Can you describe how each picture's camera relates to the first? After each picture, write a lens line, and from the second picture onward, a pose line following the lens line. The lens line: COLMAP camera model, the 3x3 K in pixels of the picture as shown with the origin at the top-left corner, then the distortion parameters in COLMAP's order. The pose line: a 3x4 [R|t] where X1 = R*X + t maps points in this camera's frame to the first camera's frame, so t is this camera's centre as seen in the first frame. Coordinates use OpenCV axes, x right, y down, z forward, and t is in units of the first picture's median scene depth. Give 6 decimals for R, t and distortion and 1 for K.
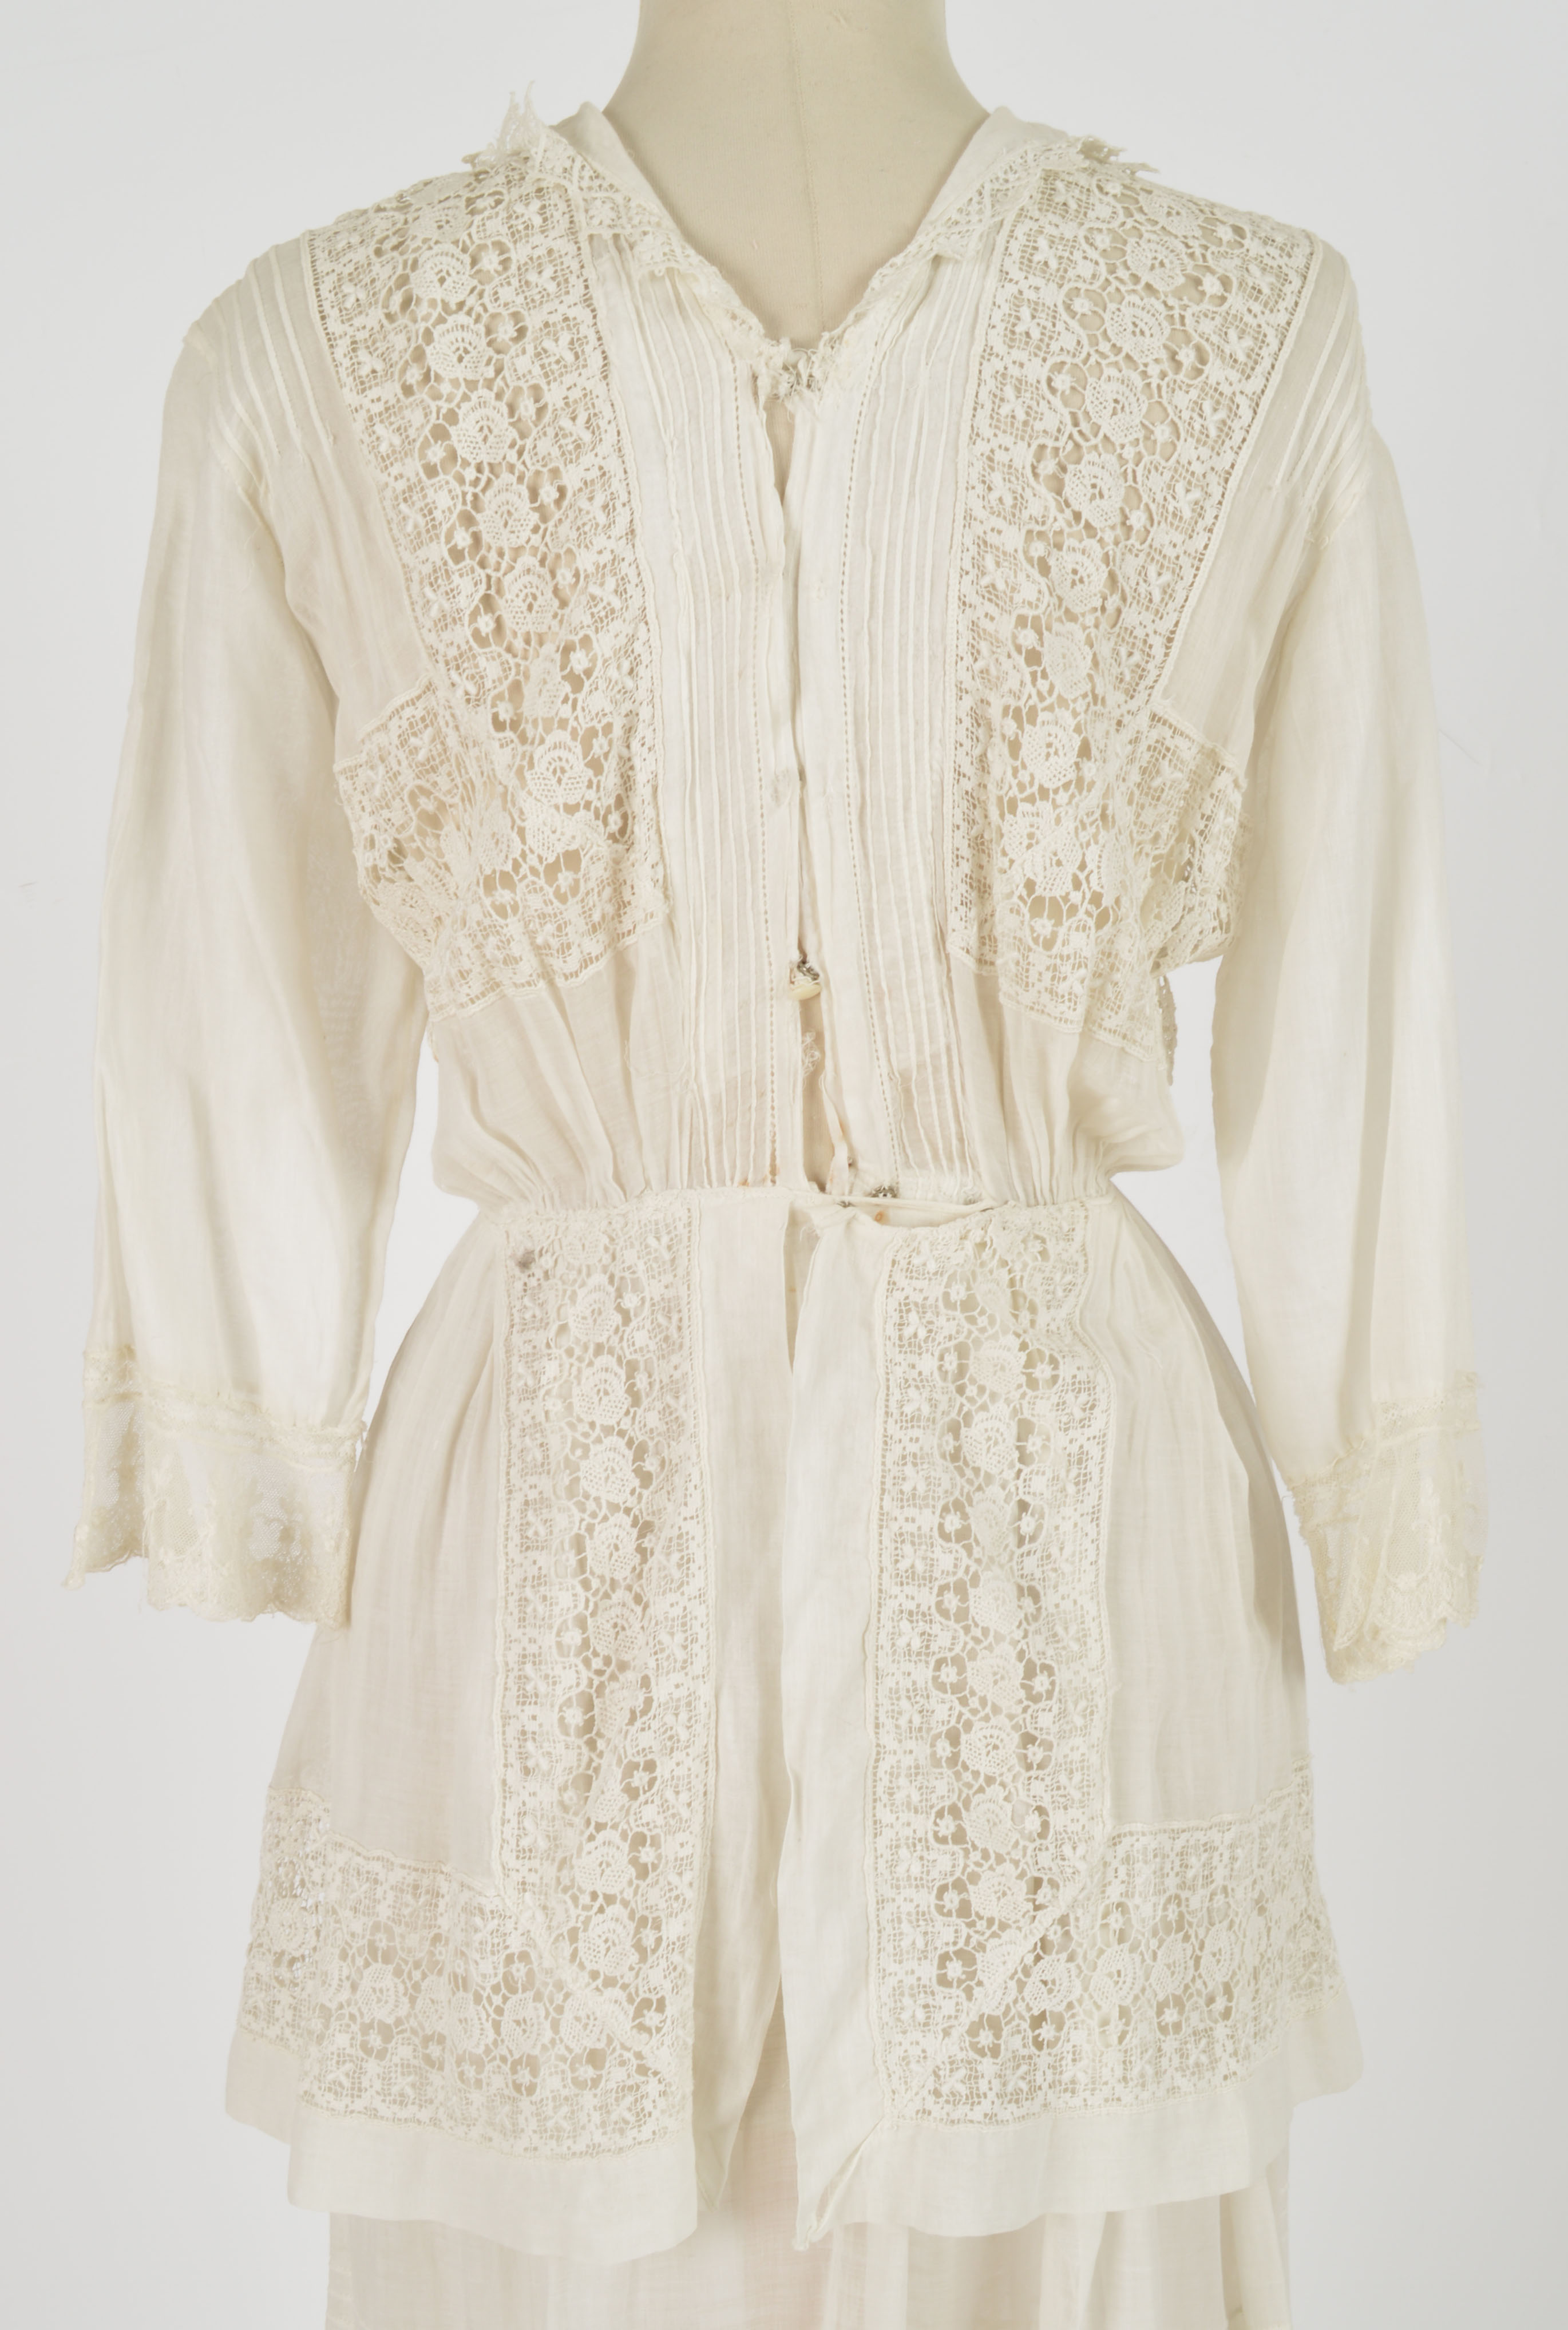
lens RADIAL K [[2827.5, 0, 784.0], [0, 2827.5, 1165.0], [0, 0, 1]] dist [-0.011372, -0.007801]
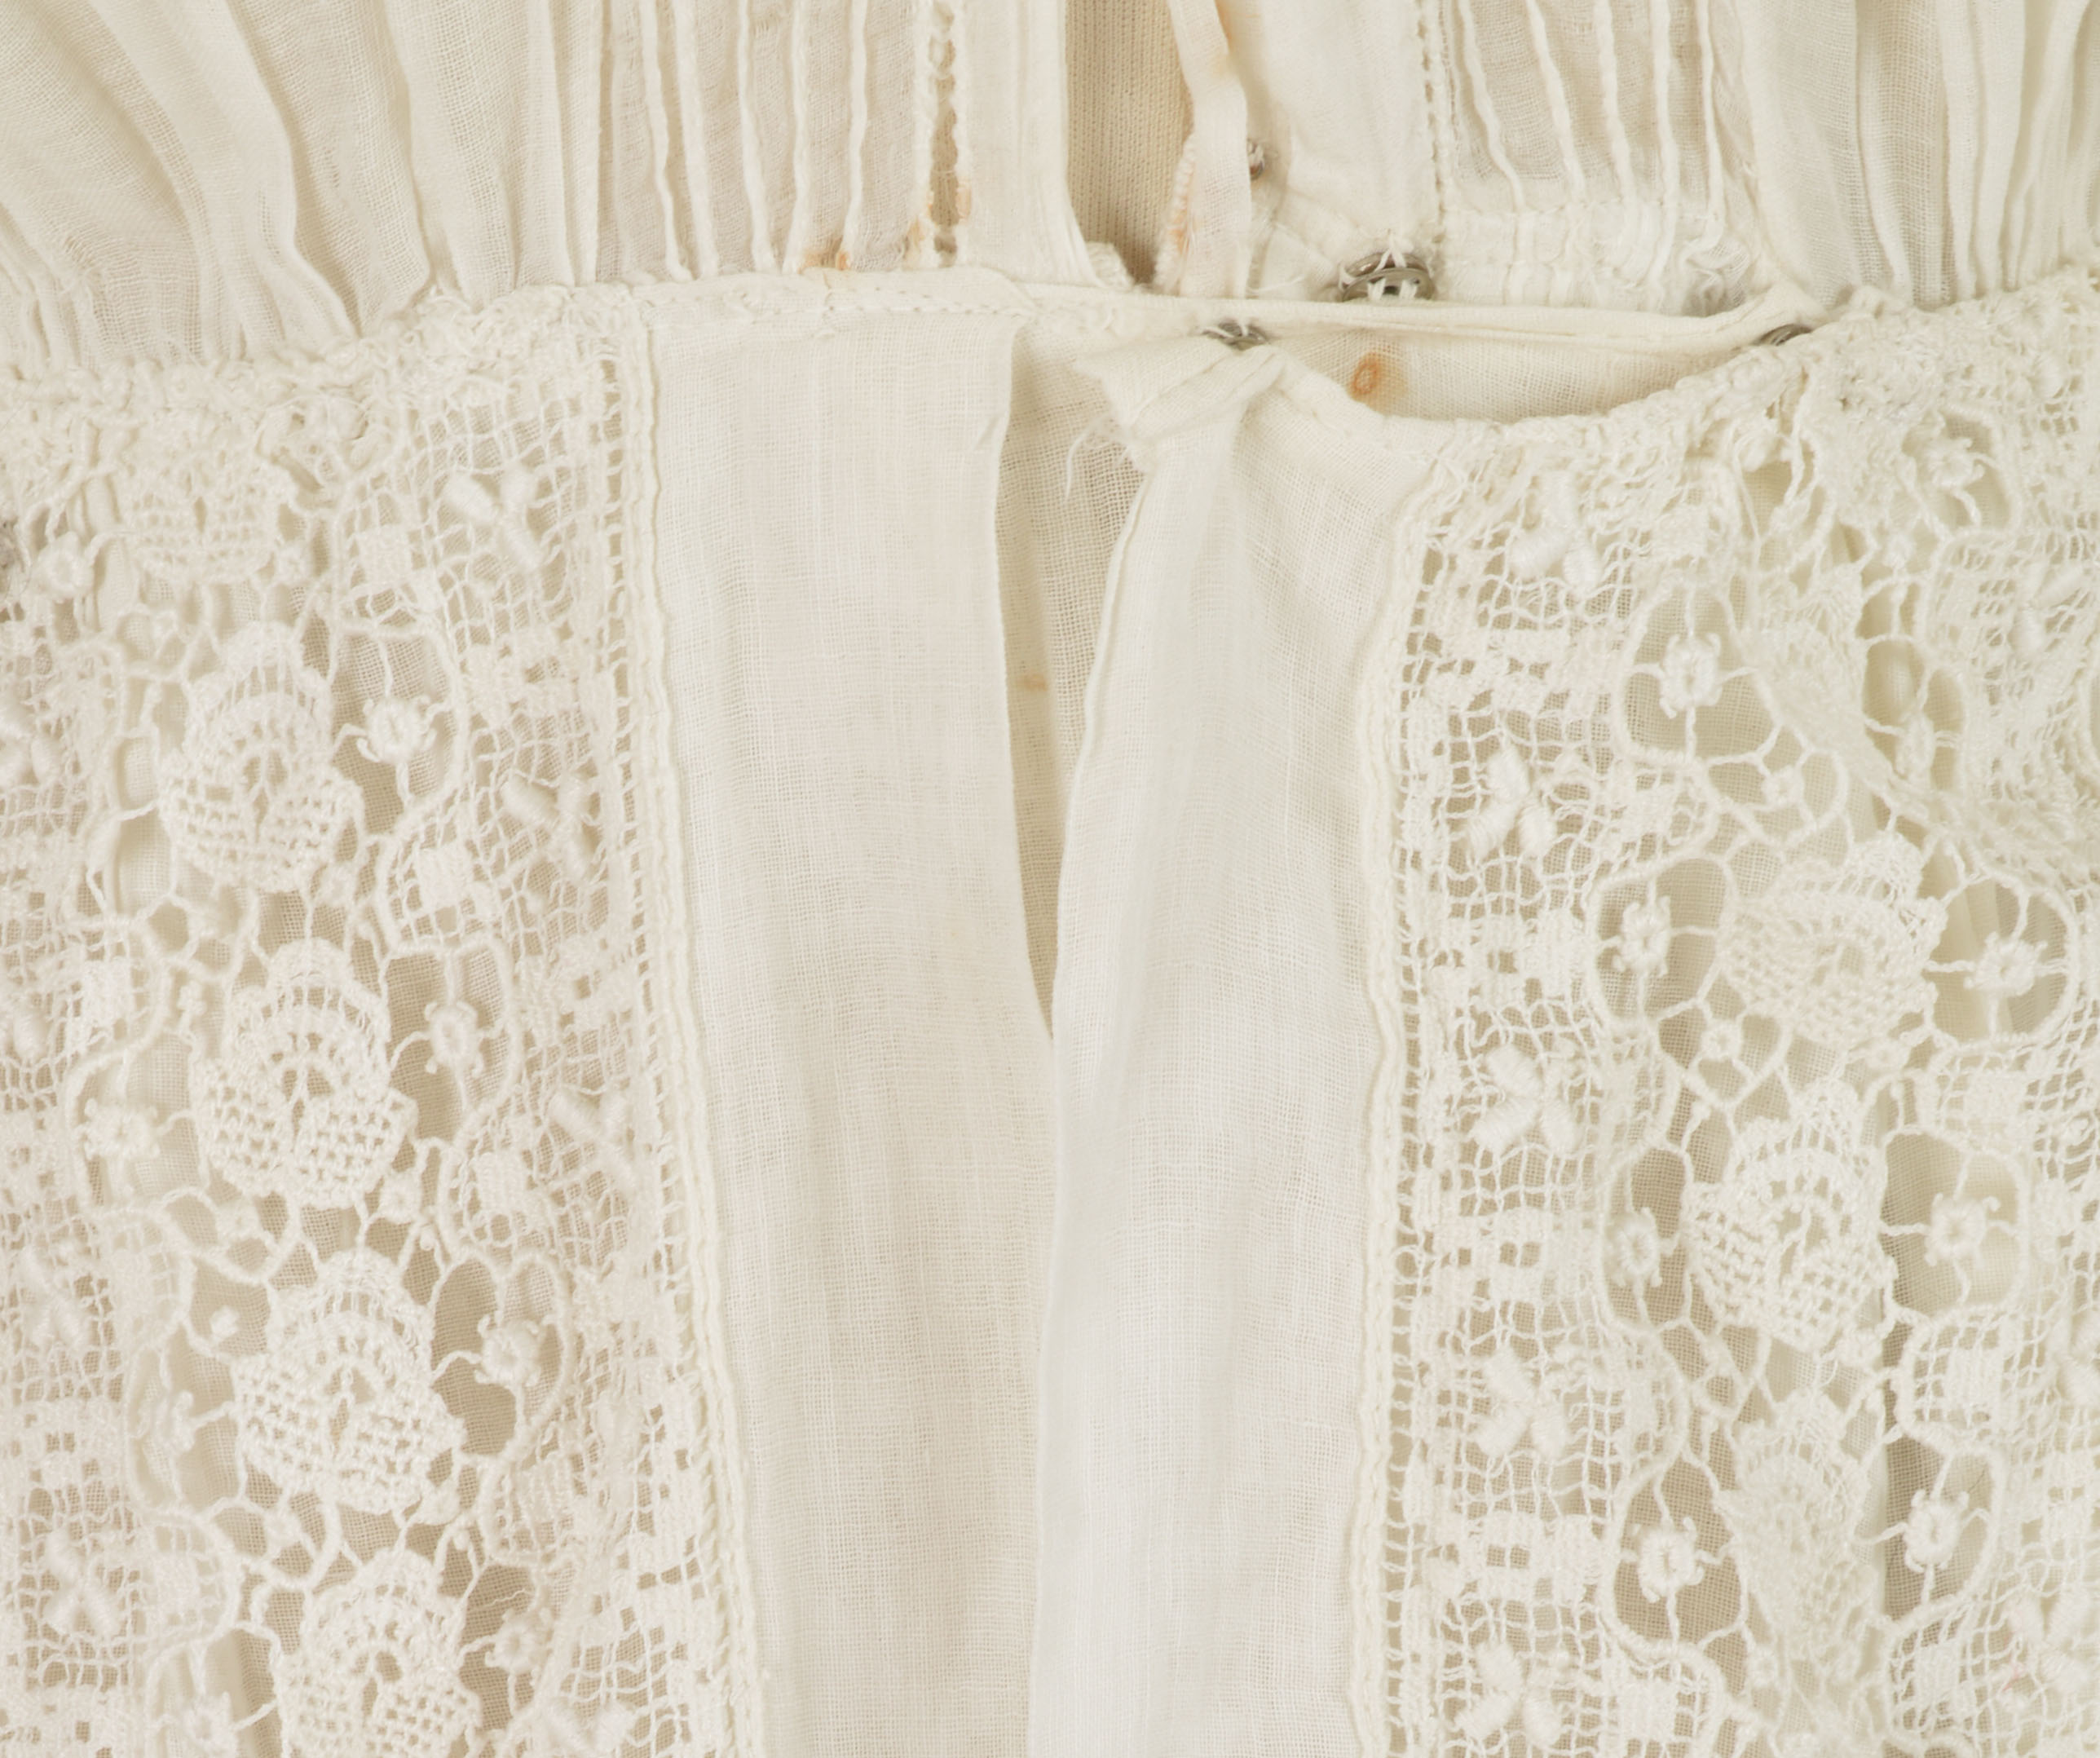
lens RADIAL K [[4742.8, 0, 895.6], [0, 4742.8, 1146.4], [0, 0, 1]] dist [-0.035431, 0.212676]
pose [[0.998540, -0.036211, 0.040077, -0.030663], [0.024870, 0.966894, 0.253962, -0.026184], [-0.047947, -0.252595, 0.966383, 0.639174]]
